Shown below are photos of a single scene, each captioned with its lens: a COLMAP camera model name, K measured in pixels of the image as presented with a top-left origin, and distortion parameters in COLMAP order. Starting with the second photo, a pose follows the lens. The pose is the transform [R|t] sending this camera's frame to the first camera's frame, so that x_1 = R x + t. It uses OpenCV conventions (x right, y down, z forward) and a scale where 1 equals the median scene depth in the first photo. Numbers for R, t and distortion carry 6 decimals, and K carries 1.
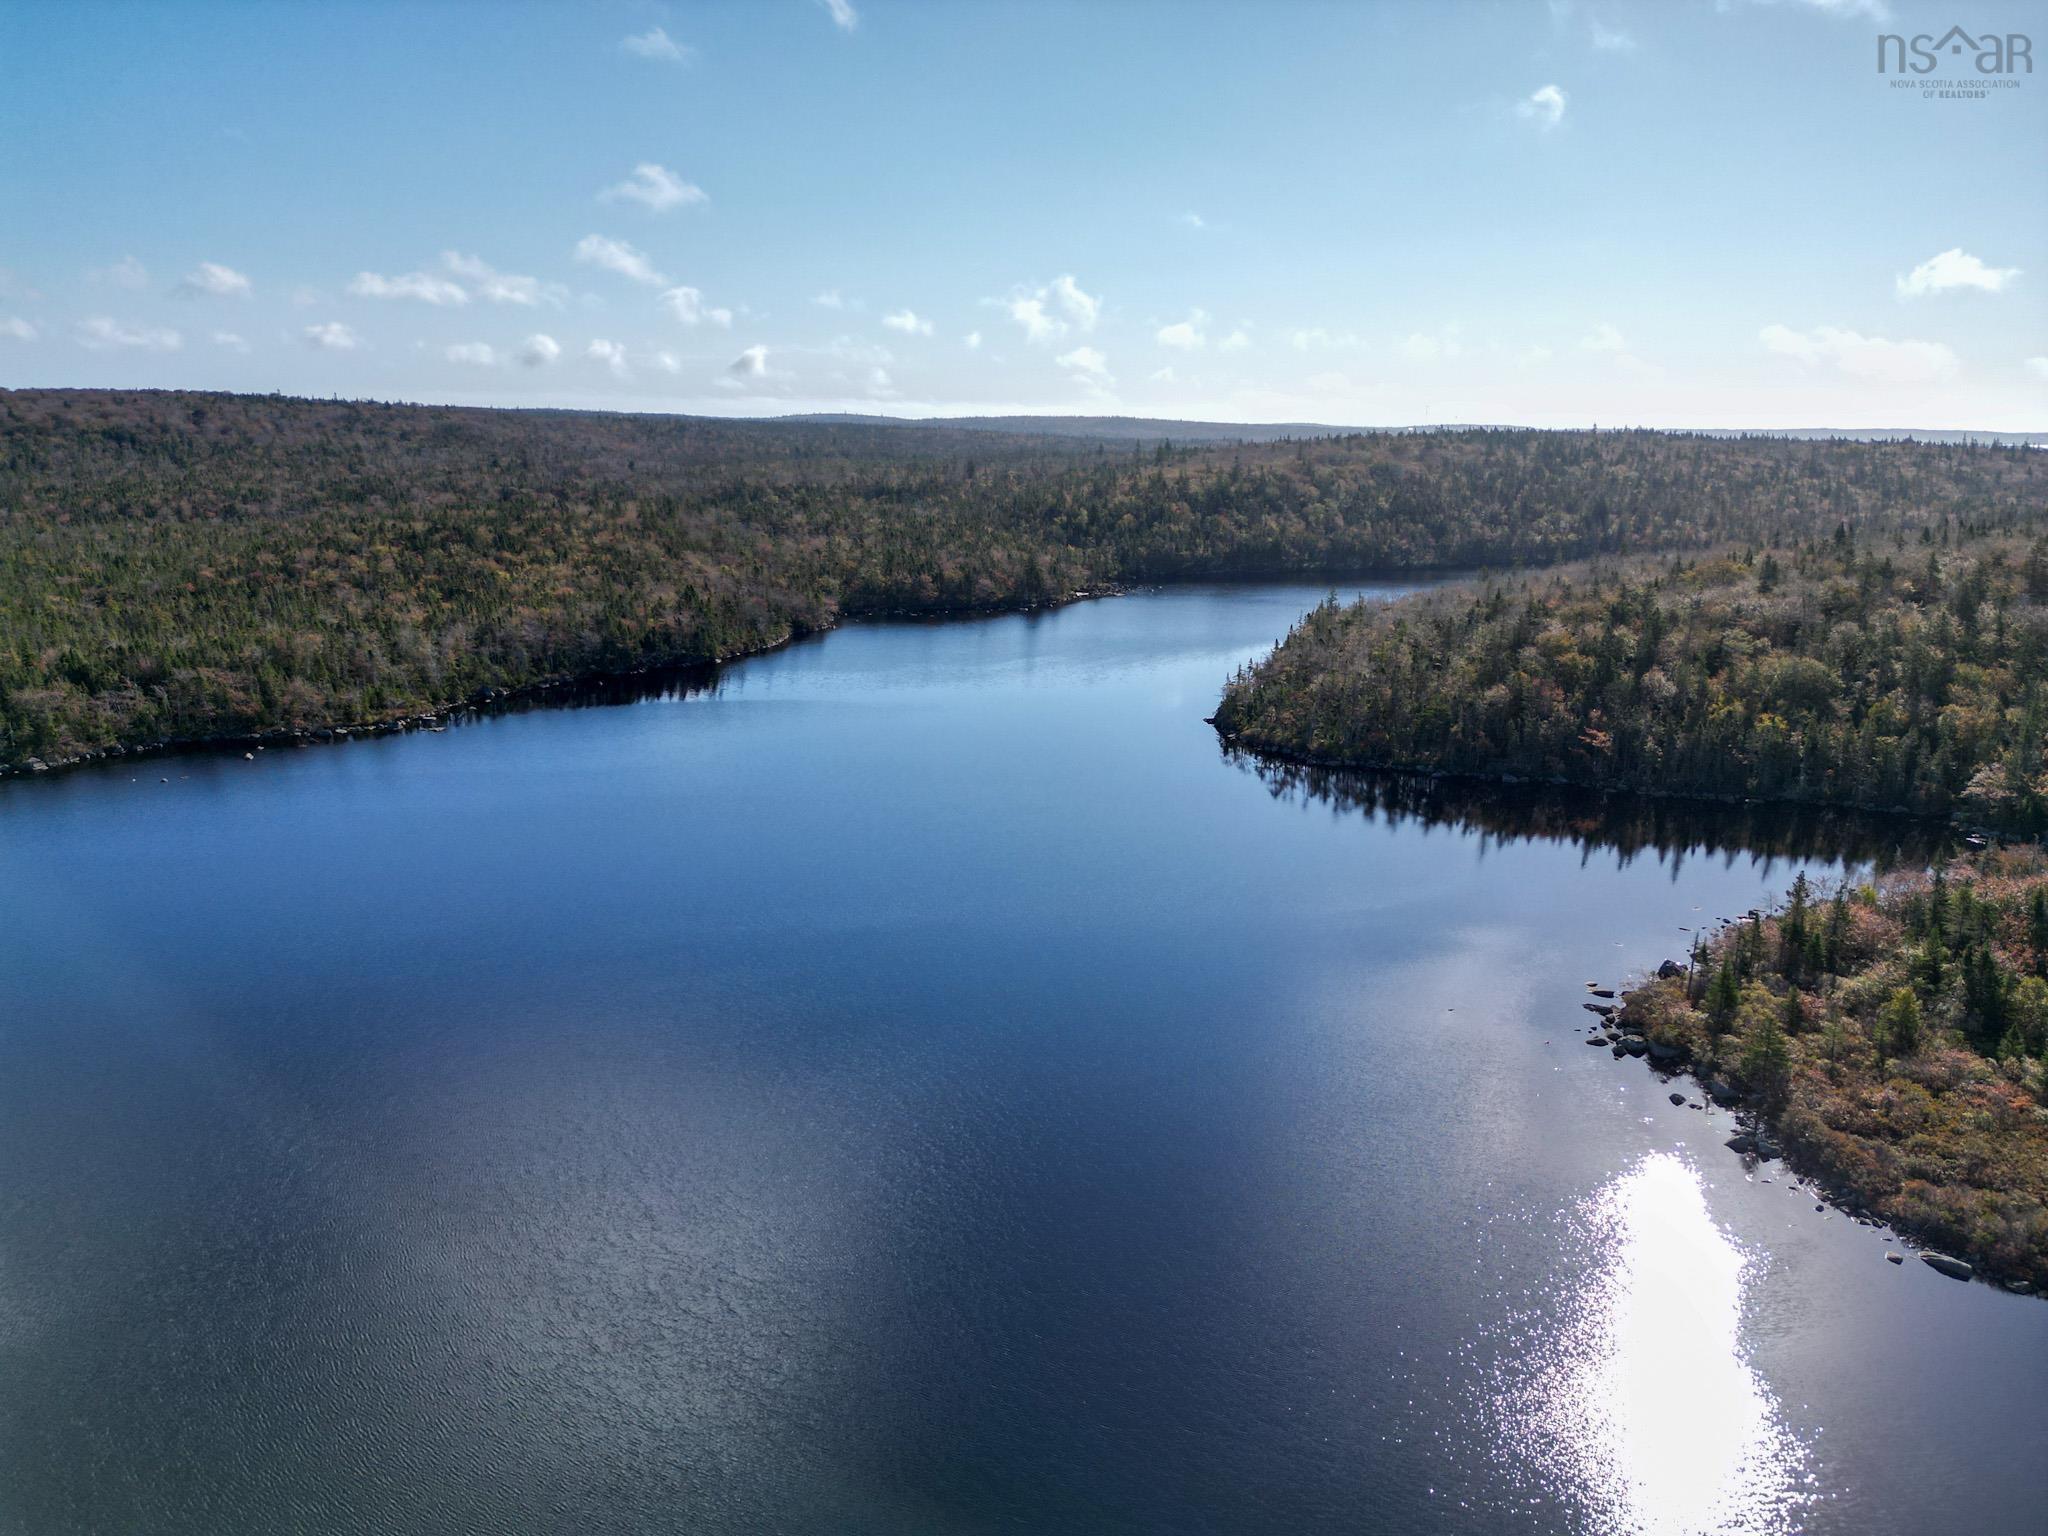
lens RADIAL K [[1443.6, 0, 1031.5], [0, 1443.6, 773.9], [0, 0, 1]] dist [0.075794, -0.072996]
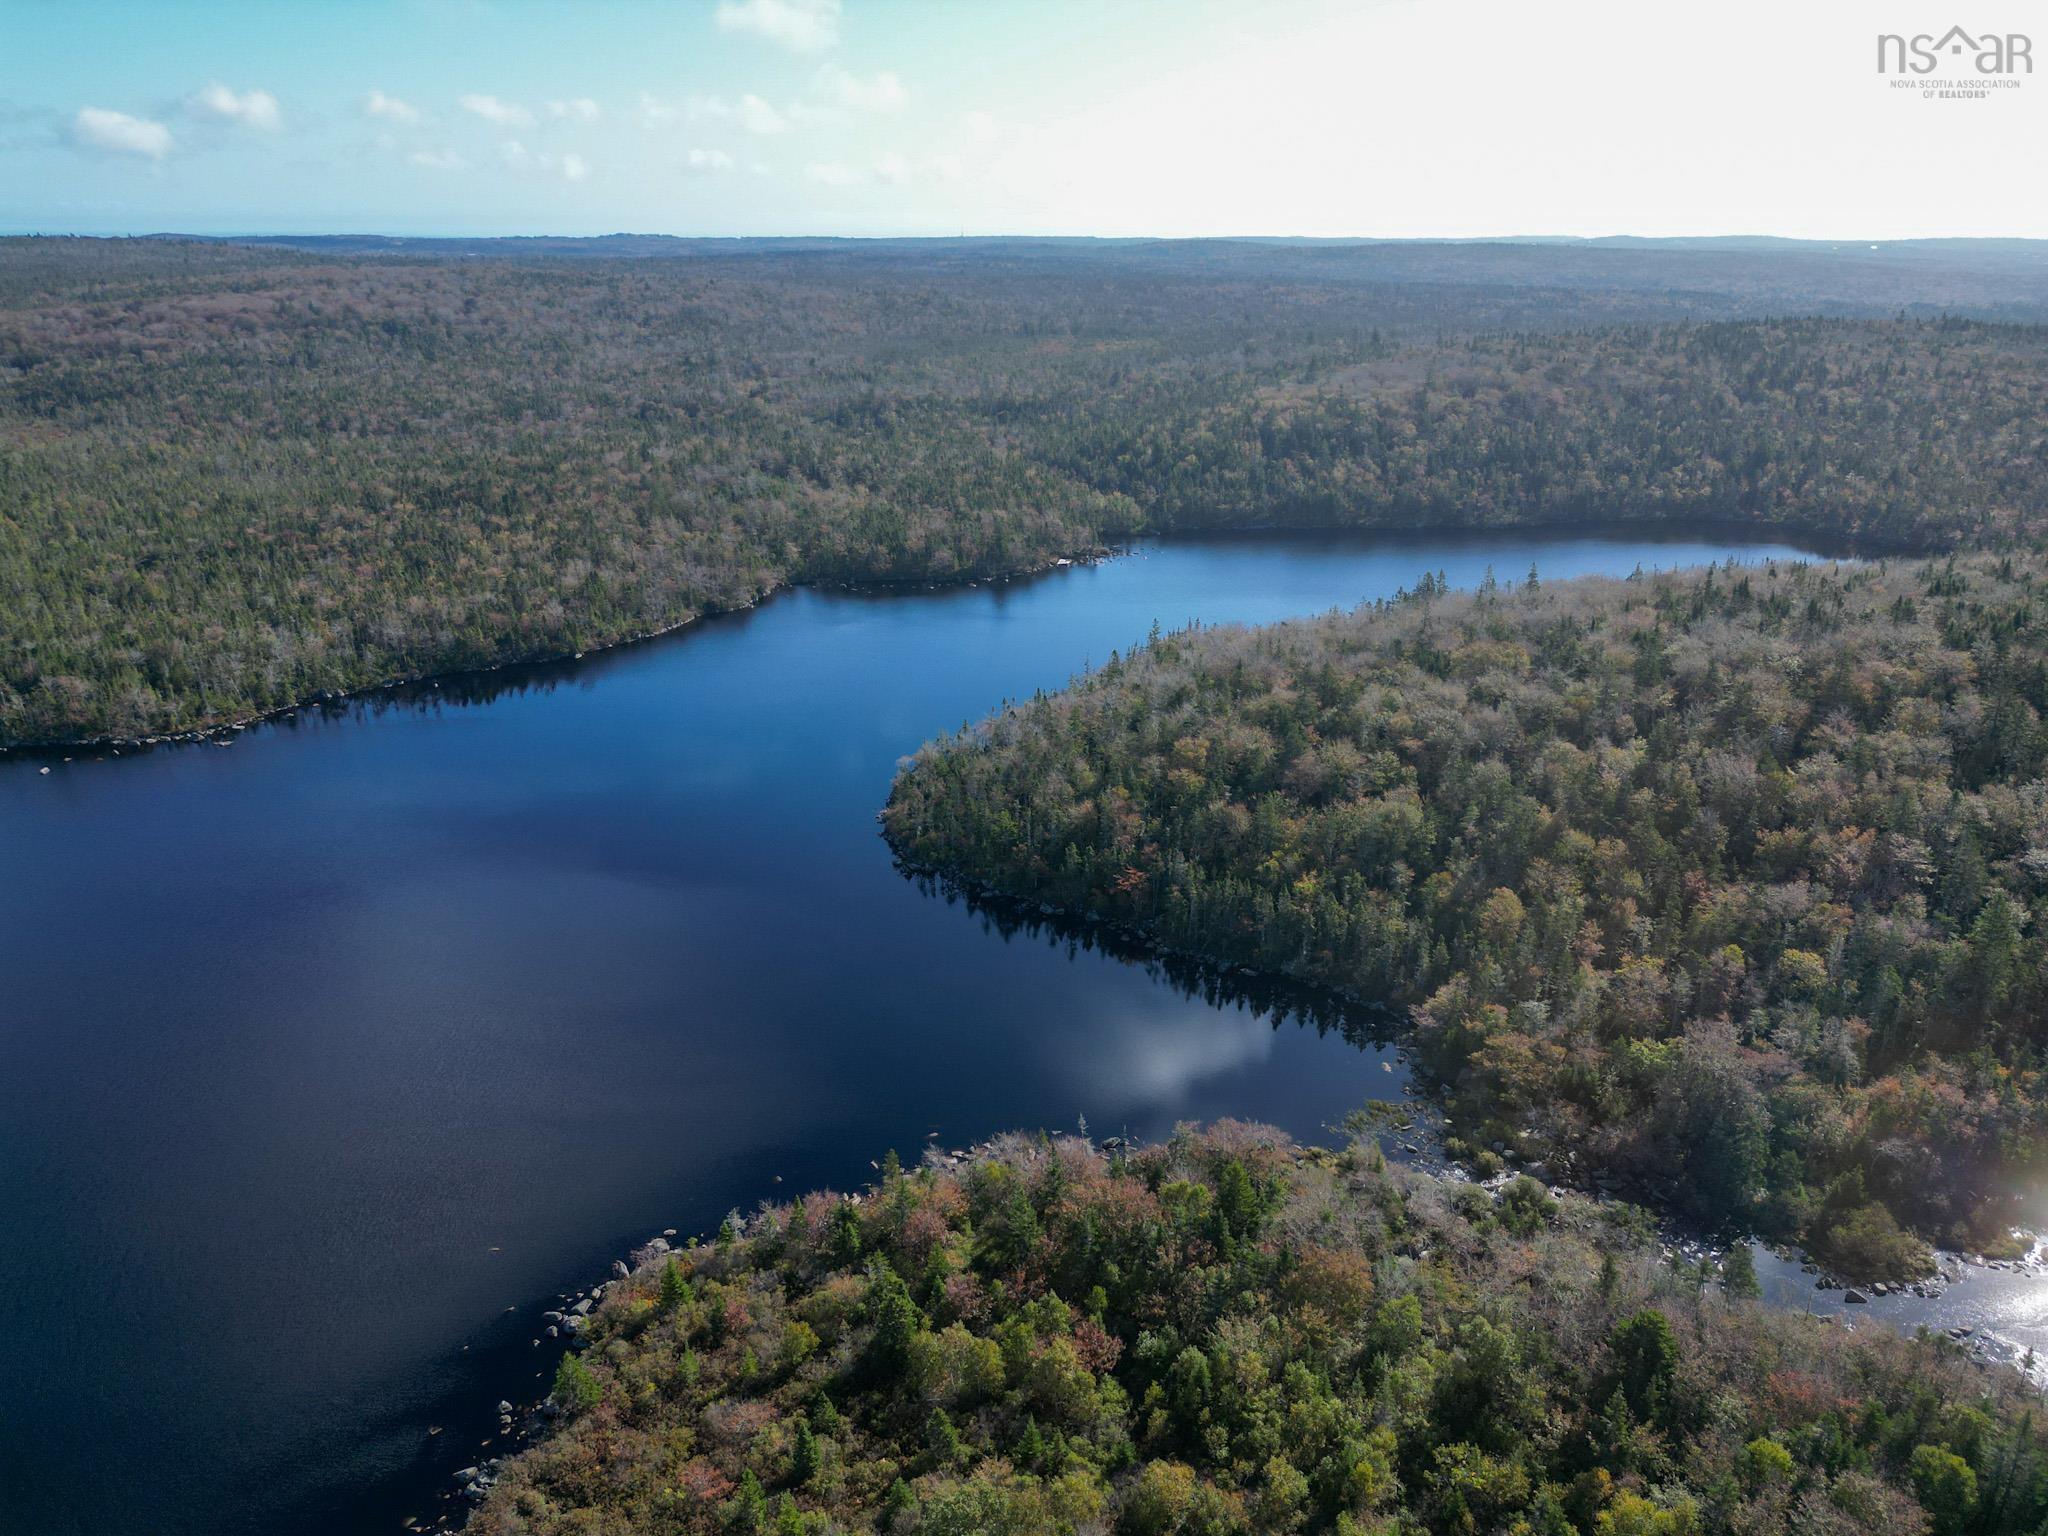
lens RADIAL K [[1443.6, 0, 1029.9], [0, 1443.6, 775.4], [0, 0, 1]] dist [0.075794, -0.072996]
pose [[0.962566, 0.087649, -0.256486, 0.237082], [-0.055990, 0.990161, 0.128242, -0.089965], [0.265203, -0.109081, 0.958002, 0.028478]]
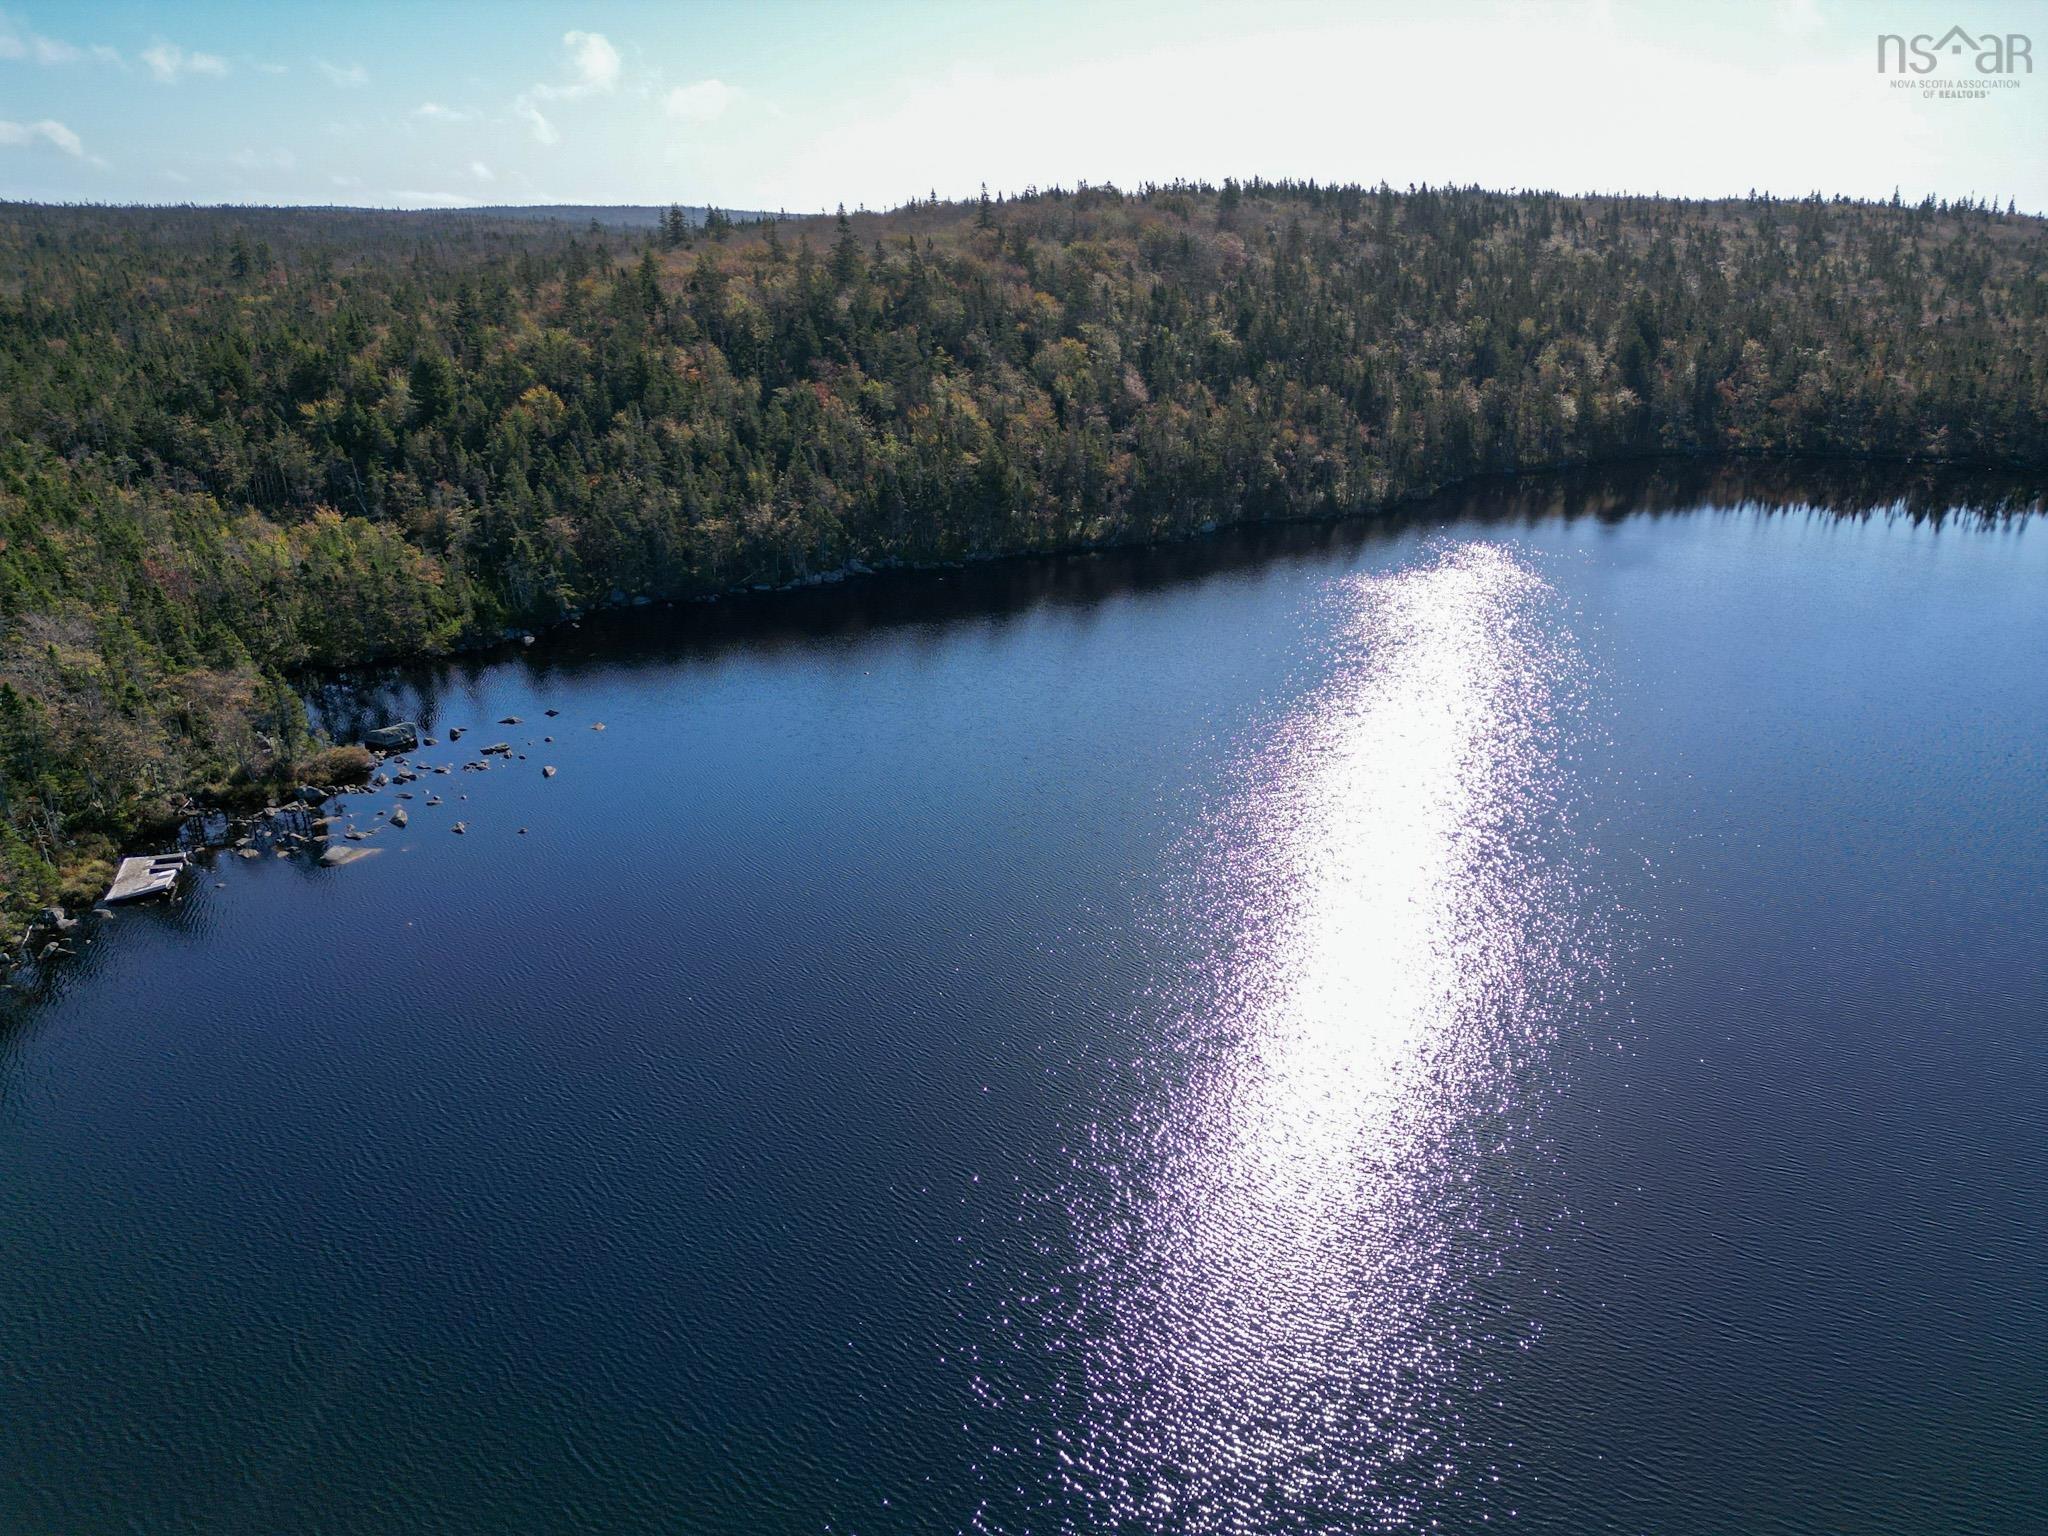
lens RADIAL K [[1443.6, 0, 1011.3], [0, 1443.6, 766.9], [0, 0, 1]] dist [0.075794, -0.072996]
pose [[0.967307, -0.100785, 0.232721, 0.088300], [0.072130, 0.989079, 0.128531, -0.133546], [-0.243133, -0.107543, 0.964013, 0.665112]]
